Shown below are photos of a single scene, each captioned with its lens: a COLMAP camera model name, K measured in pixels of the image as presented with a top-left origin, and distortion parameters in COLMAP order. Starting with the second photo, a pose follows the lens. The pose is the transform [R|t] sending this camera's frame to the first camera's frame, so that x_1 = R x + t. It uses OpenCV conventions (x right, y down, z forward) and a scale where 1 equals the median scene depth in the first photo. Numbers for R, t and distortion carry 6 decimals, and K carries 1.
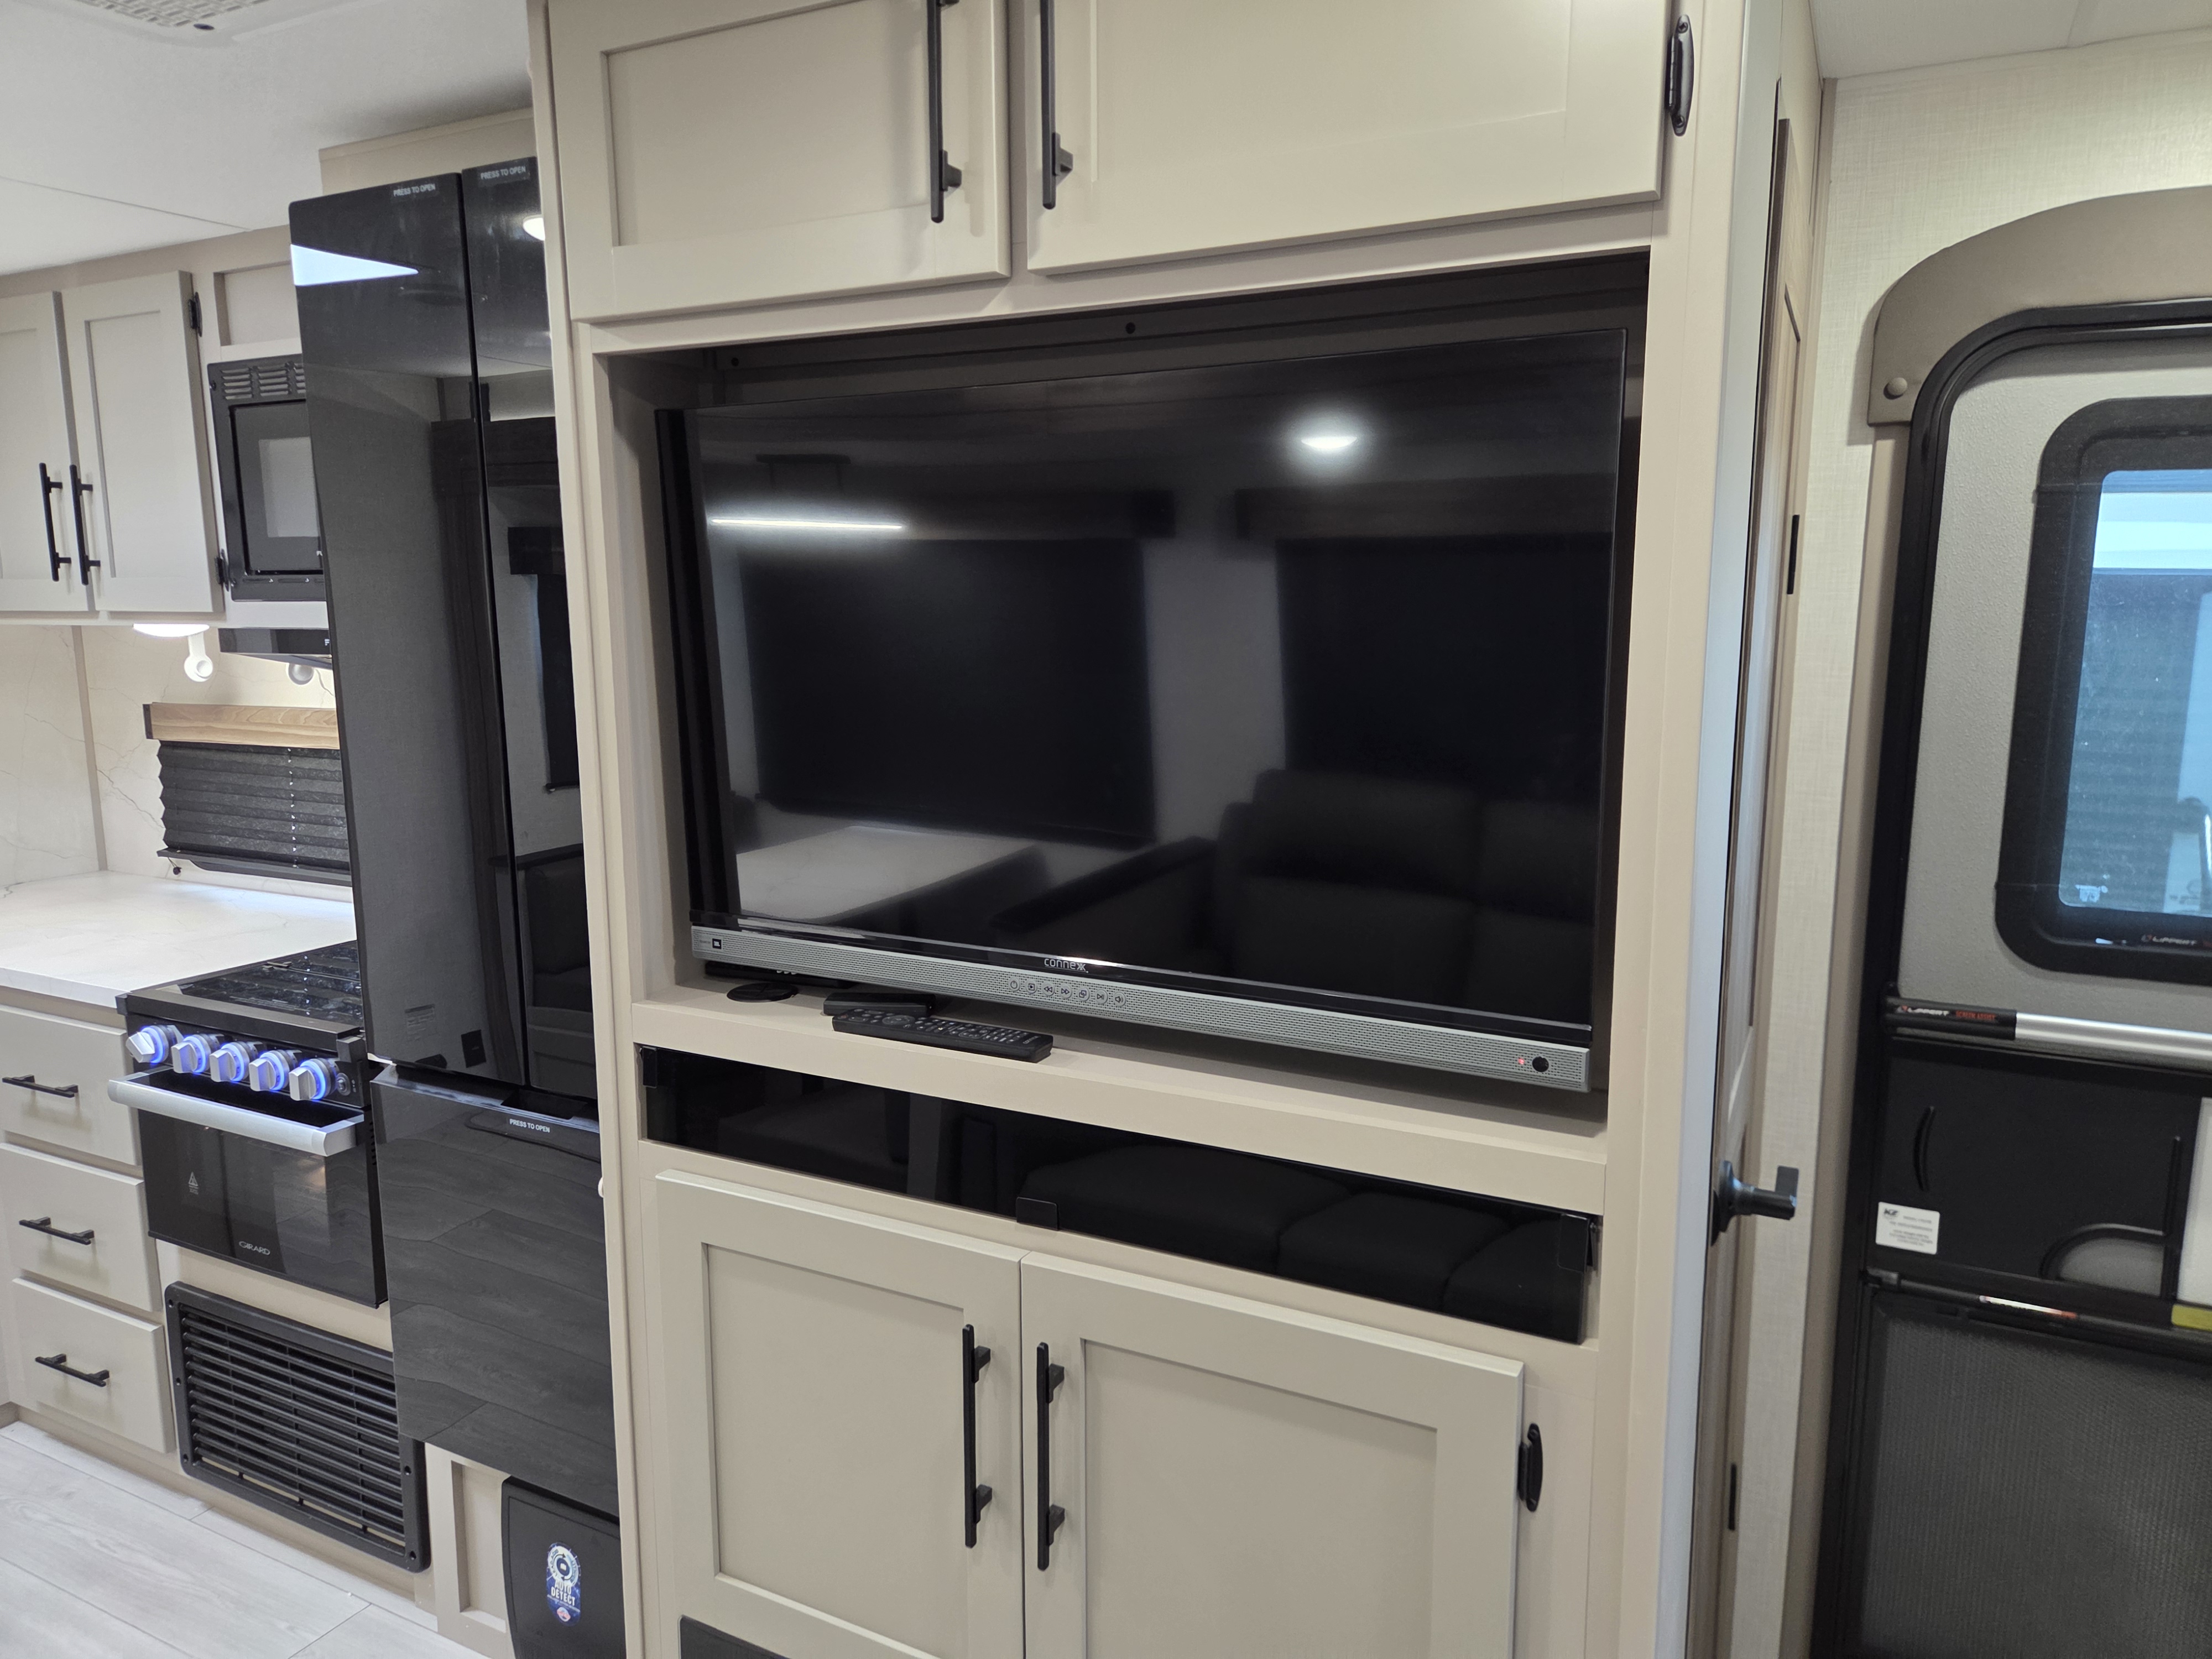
lens RADIAL K [[1498.3, 0, 1089.3], [0, 1498.3, 836.1], [0, 0, 1]] dist [0.062356, -0.055250]
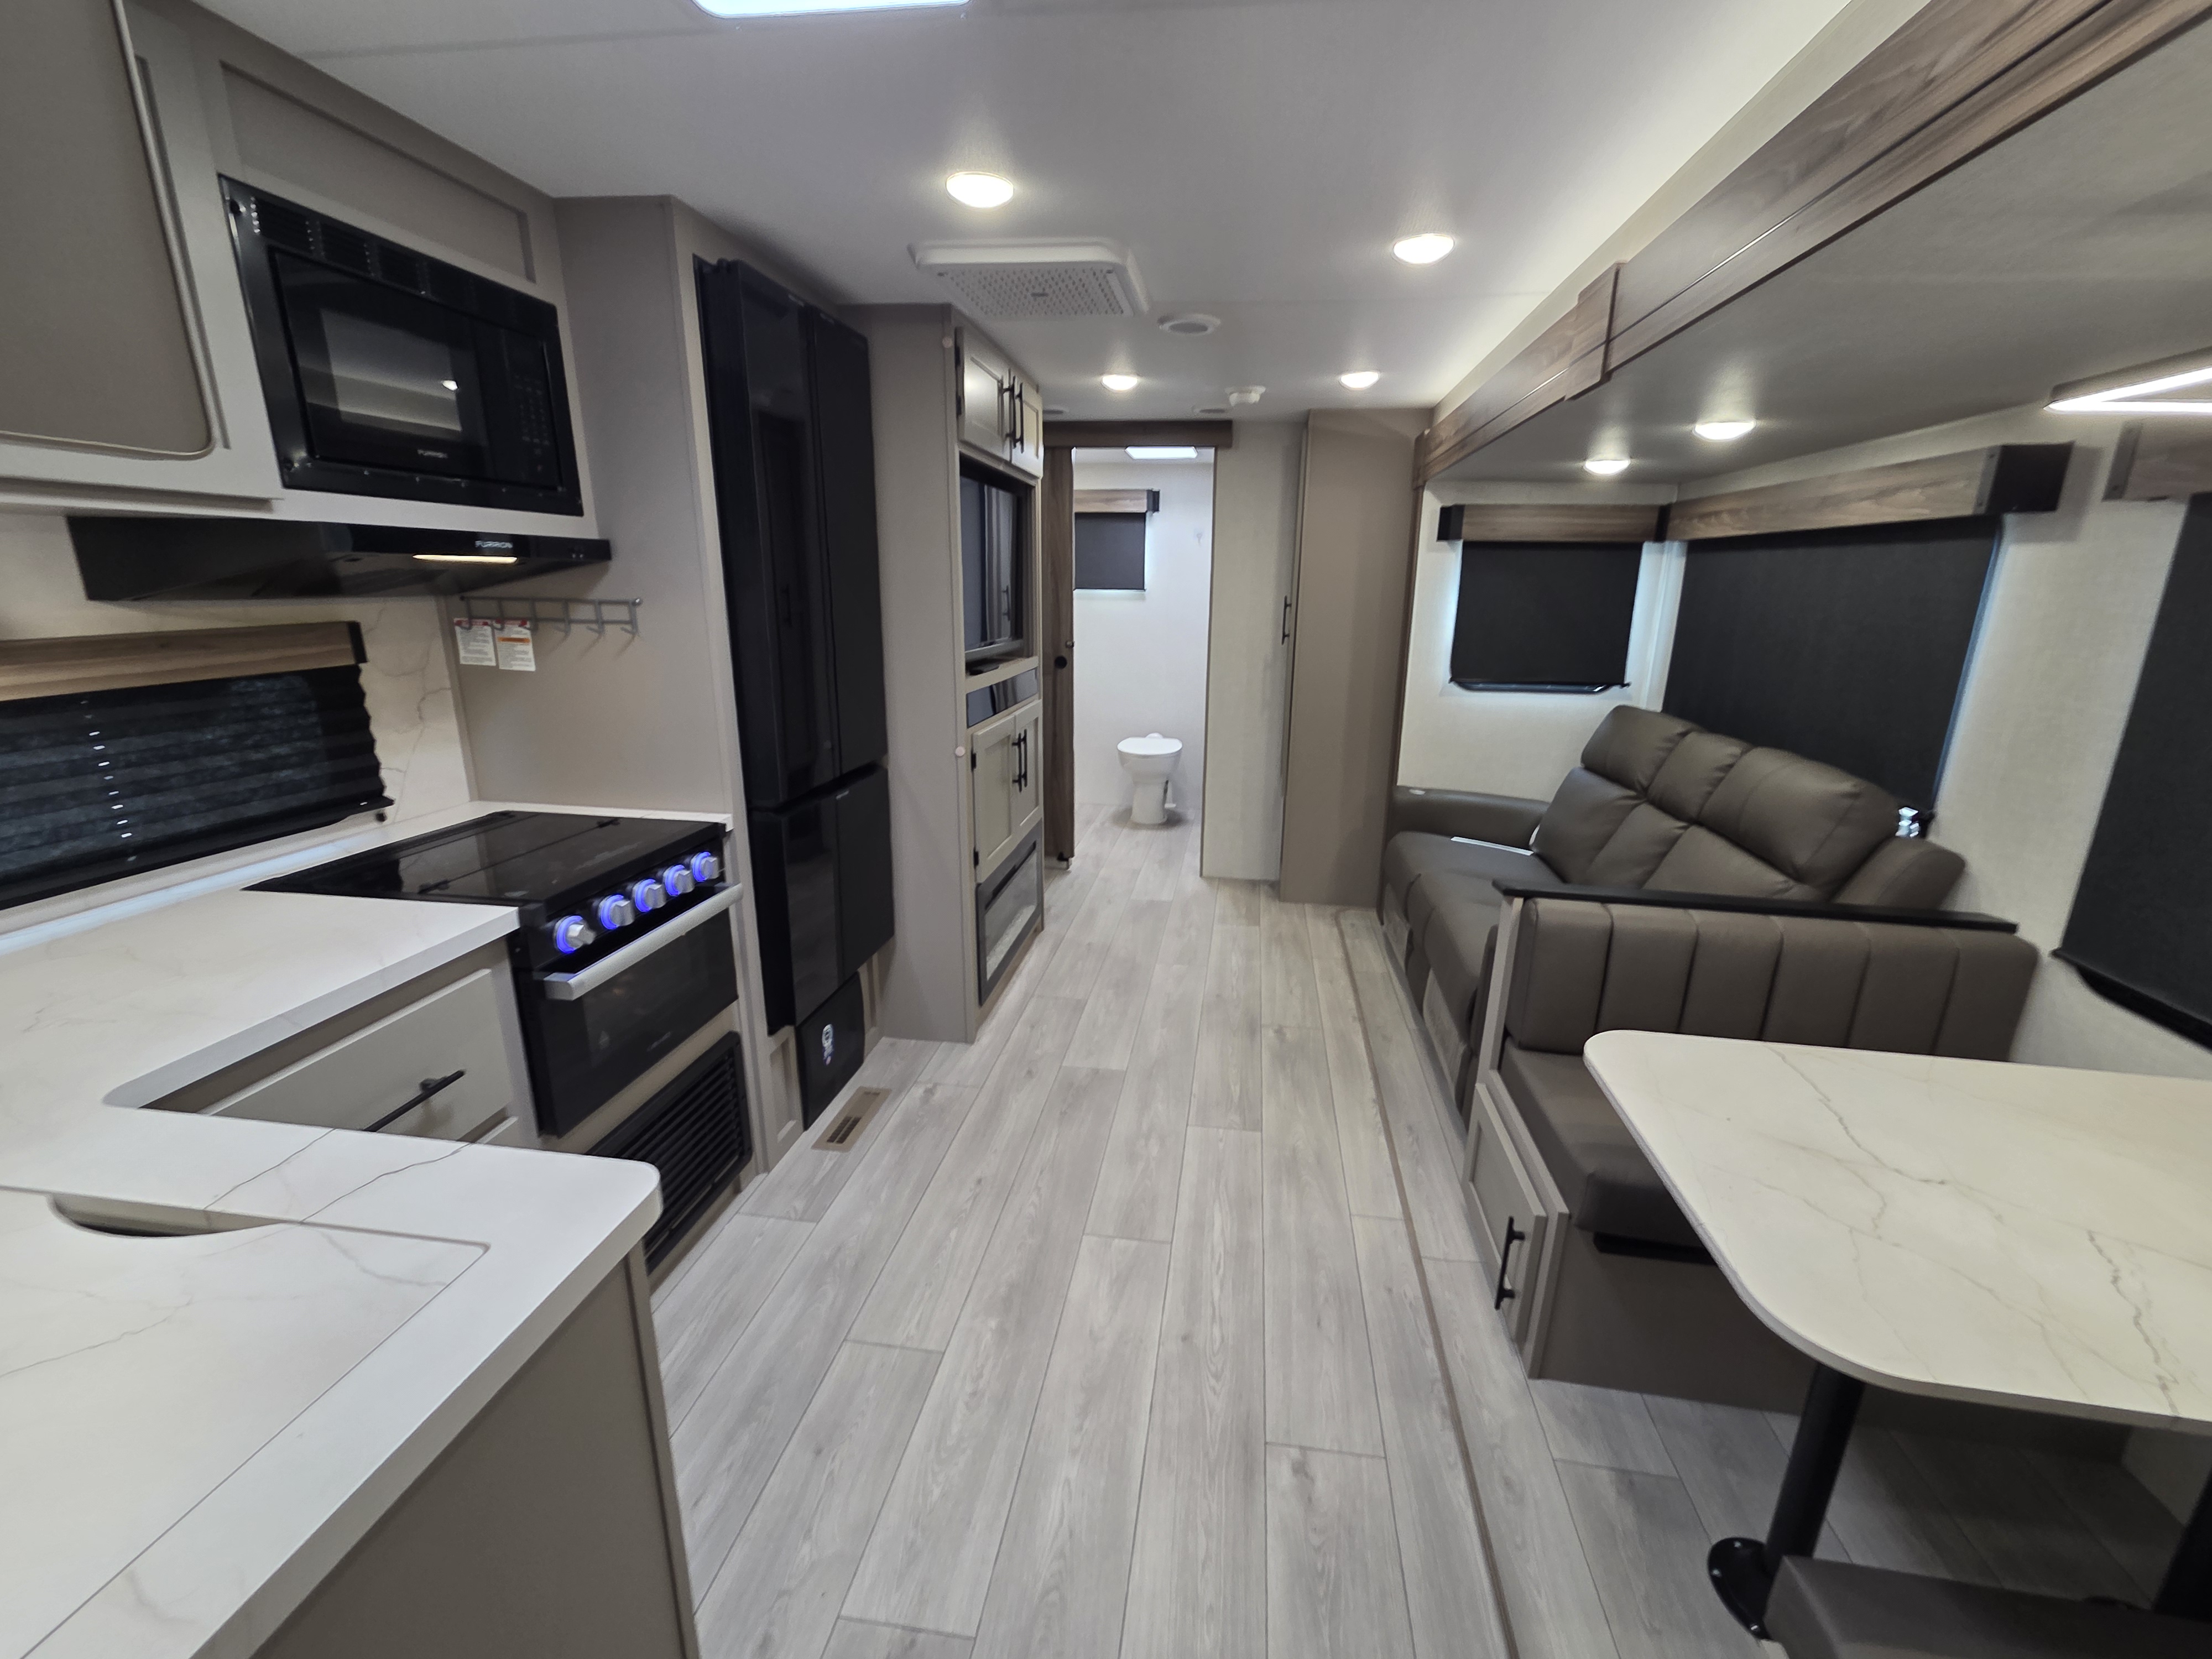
lens RADIAL K [[905.7, 0, 1127.5], [0, 905.7, 833.7], [0, 0, 1]] dist [0.001862, -0.000684]
pose [[-0.343443, -0.254786, 0.903953, -1.785656], [0.131297, 0.940021, 0.314836, -0.105508], [-0.929951, 0.226814, -0.289391, 1.105987]]
